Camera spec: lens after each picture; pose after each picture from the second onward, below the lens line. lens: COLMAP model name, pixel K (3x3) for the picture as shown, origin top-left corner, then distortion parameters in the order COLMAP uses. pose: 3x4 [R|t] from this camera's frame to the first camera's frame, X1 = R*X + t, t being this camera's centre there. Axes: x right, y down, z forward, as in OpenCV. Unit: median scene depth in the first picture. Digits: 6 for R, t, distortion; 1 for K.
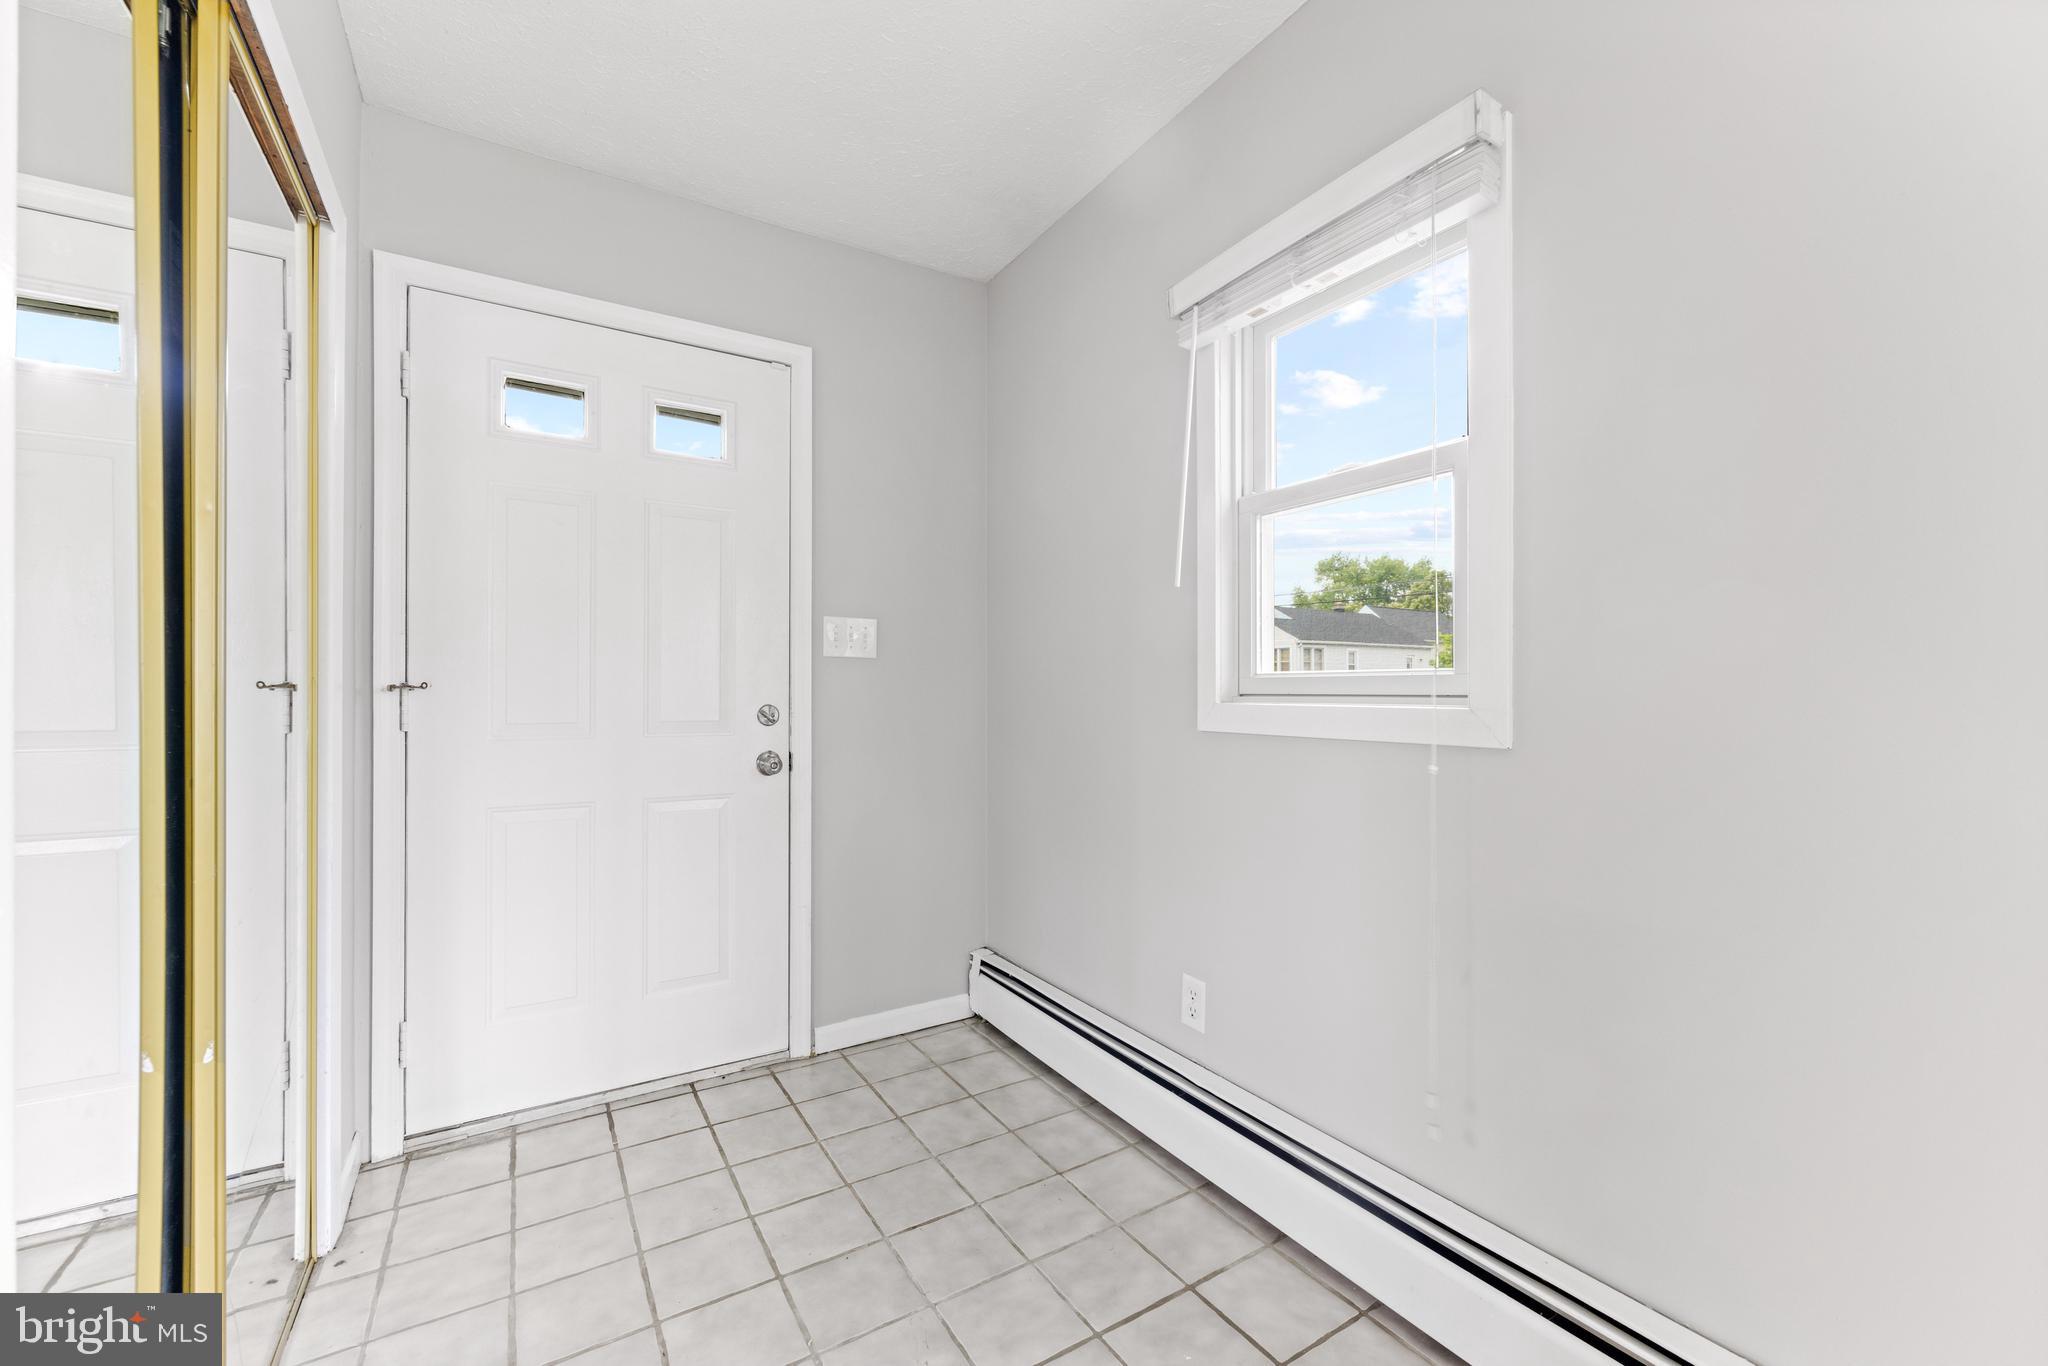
lens RADIAL K [[813.7, 0, 1025.5], [0, 813.7, 691.7], [0, 0, 1]] dist [-0.003523, -0.000297]
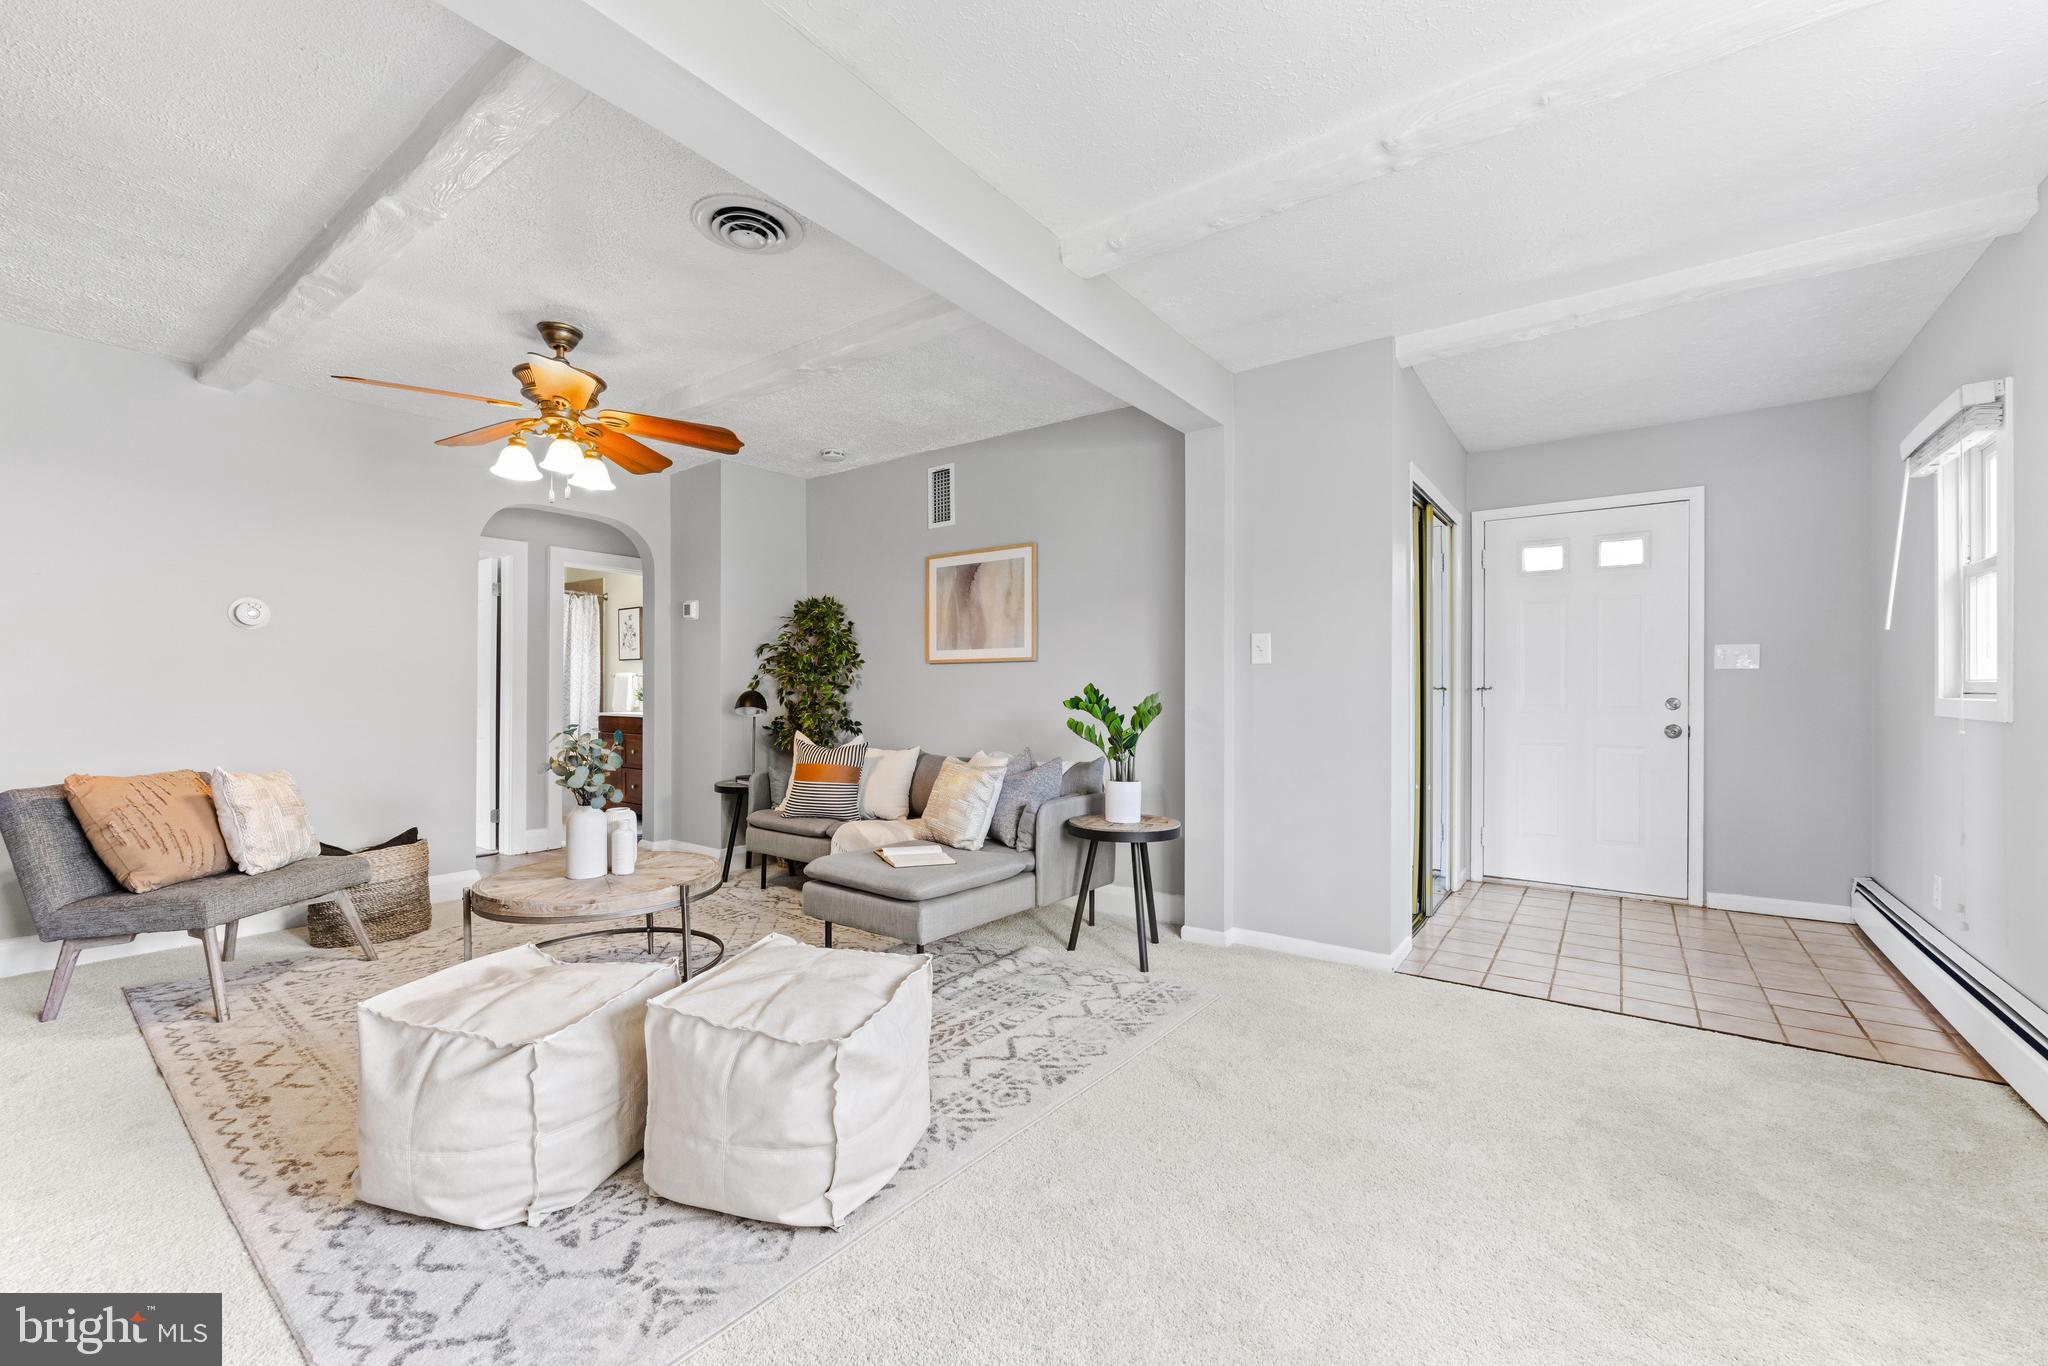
lens RADIAL K [[813.7, 0, 1021.3], [0, 813.7, 689.0], [0, 0, 1]] dist [-0.003523, -0.000297]
pose [[0.363334, -0.001355, -0.931658, 0.804623], [0.000360, 0.999999, -0.001314, -0.001450], [0.931659, 0.000142, 0.363334, -0.943450]]
